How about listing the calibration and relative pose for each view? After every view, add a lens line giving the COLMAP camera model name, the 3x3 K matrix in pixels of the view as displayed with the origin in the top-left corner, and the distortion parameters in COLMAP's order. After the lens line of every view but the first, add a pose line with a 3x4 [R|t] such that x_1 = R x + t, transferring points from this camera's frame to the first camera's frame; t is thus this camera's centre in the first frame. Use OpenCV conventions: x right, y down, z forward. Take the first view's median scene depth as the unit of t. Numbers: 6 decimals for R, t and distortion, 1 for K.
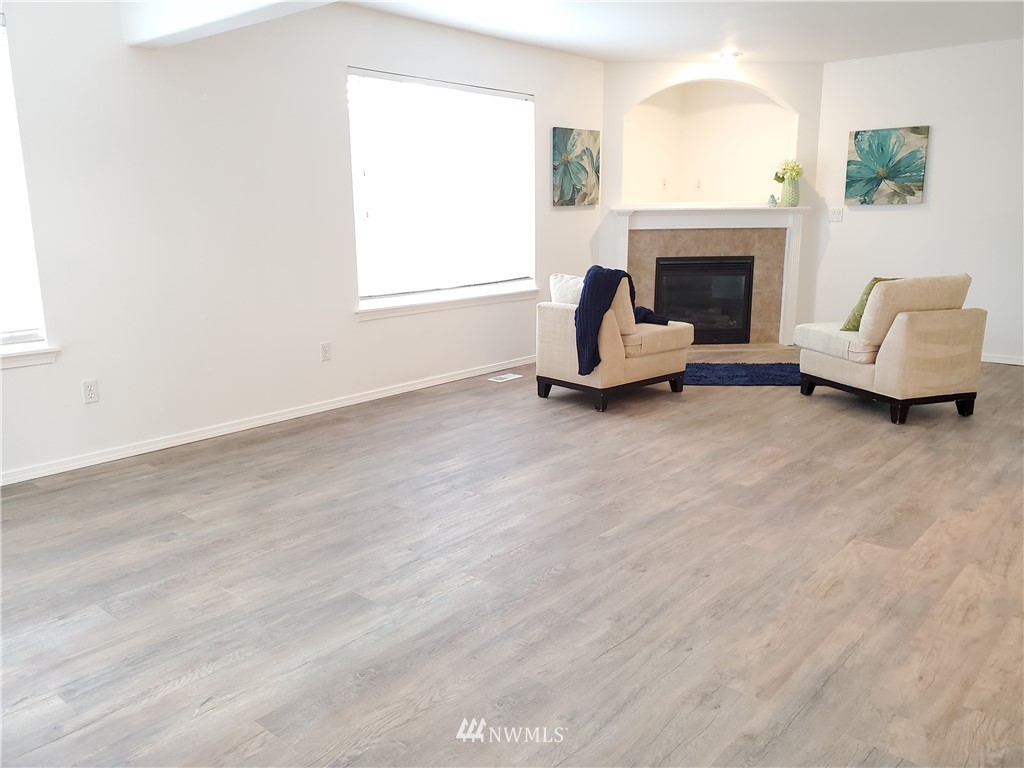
lens RADIAL K [[800.3, 0, 512.7], [0, 800.3, 388.2], [0, 0, 1]] dist [0.004108, -0.002763]
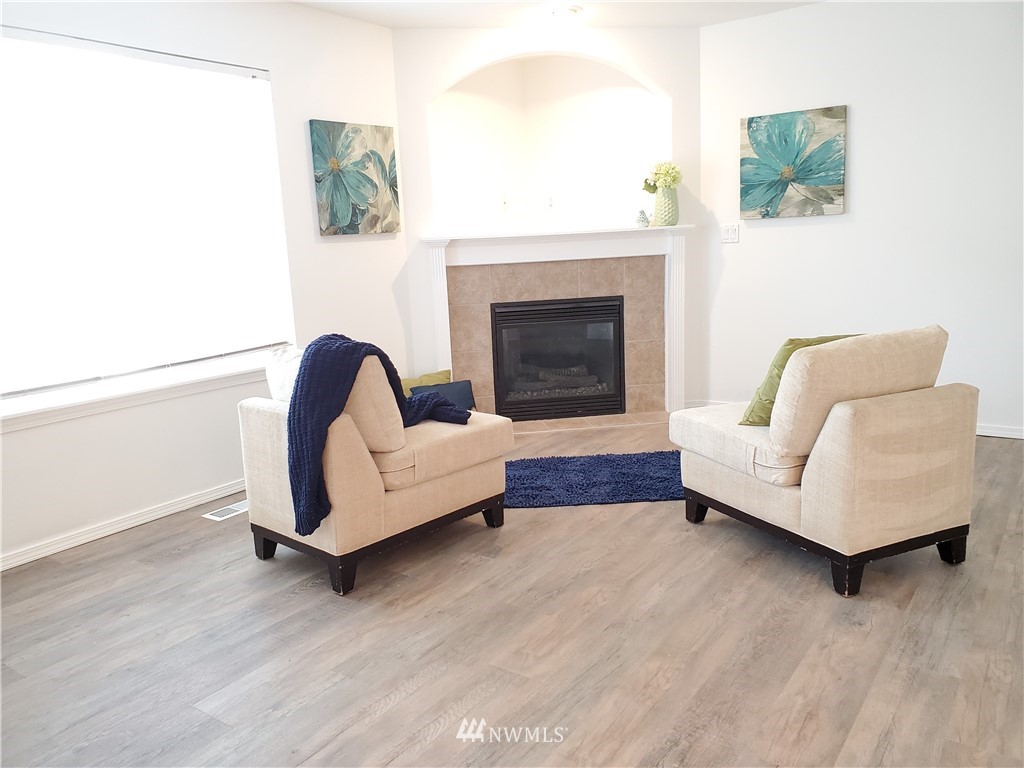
lens RADIAL K [[804.4, 0, 514.9], [0, 804.4, 398.8], [0, 0, 1]] dist [0.160589, -0.364393]
pose [[0.993390, -0.055516, 0.100472, 0.132726], [0.057919, 0.998097, -0.021156, -0.065399], [-0.099106, 0.026835, 0.994715, 0.298921]]
